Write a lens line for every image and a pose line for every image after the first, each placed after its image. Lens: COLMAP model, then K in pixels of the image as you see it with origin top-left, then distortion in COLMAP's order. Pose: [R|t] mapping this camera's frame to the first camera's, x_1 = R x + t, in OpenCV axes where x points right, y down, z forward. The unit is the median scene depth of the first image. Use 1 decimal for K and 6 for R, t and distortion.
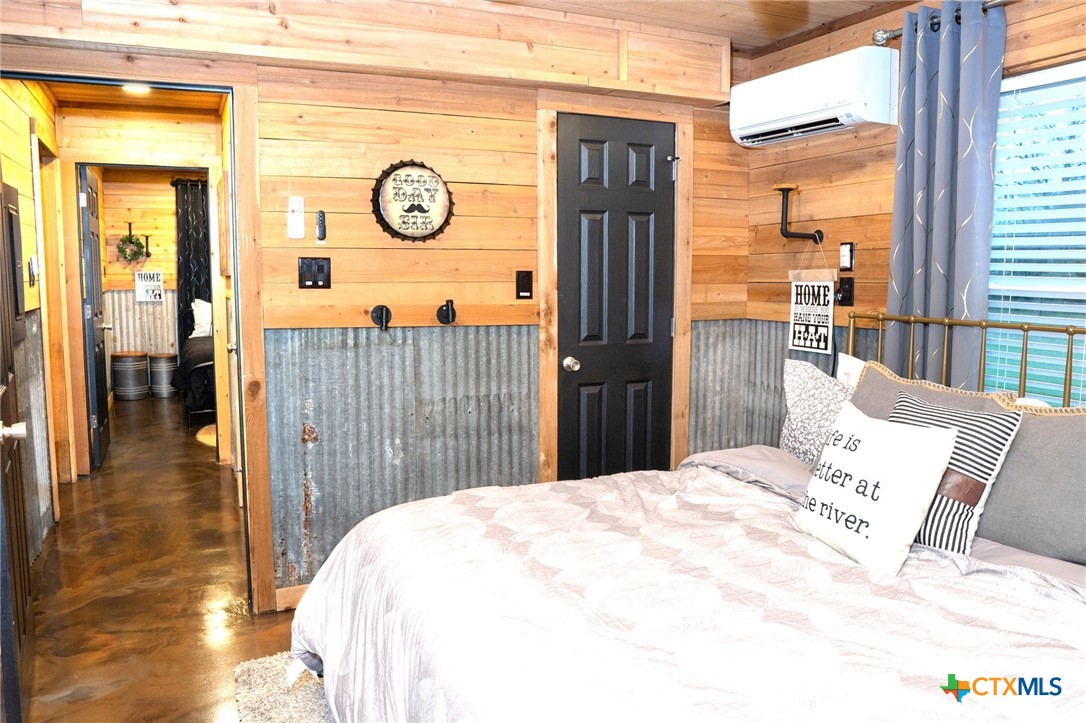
lens RADIAL K [[806.0, 0, 543.0], [0, 806.0, 361.5], [0, 0, 1]] dist [-0.122535, -0.000452]
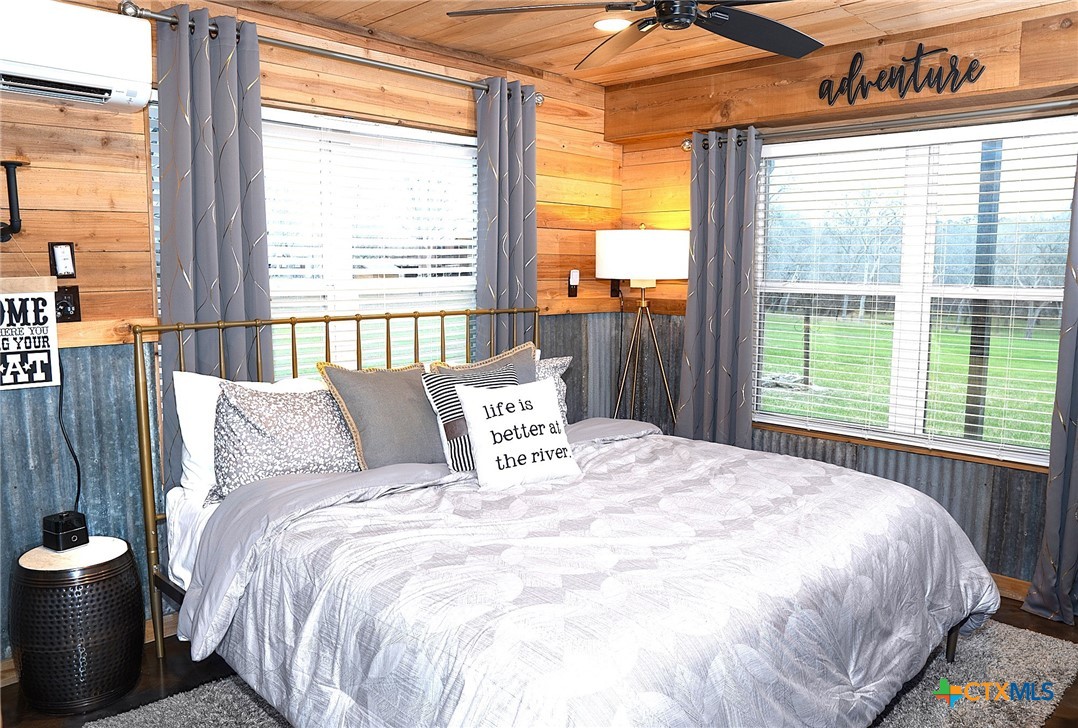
lens RADIAL K [[739.2, 0, 539.0], [0, 739.2, 364.0], [0, 0, 1]] dist [-0.001763, -0.000958]
pose [[-0.298141, -0.120450, 0.946892, -0.474983], [0.107137, 0.981515, 0.158587, -0.096648], [-0.948490, 0.148728, -0.279725, 0.770804]]
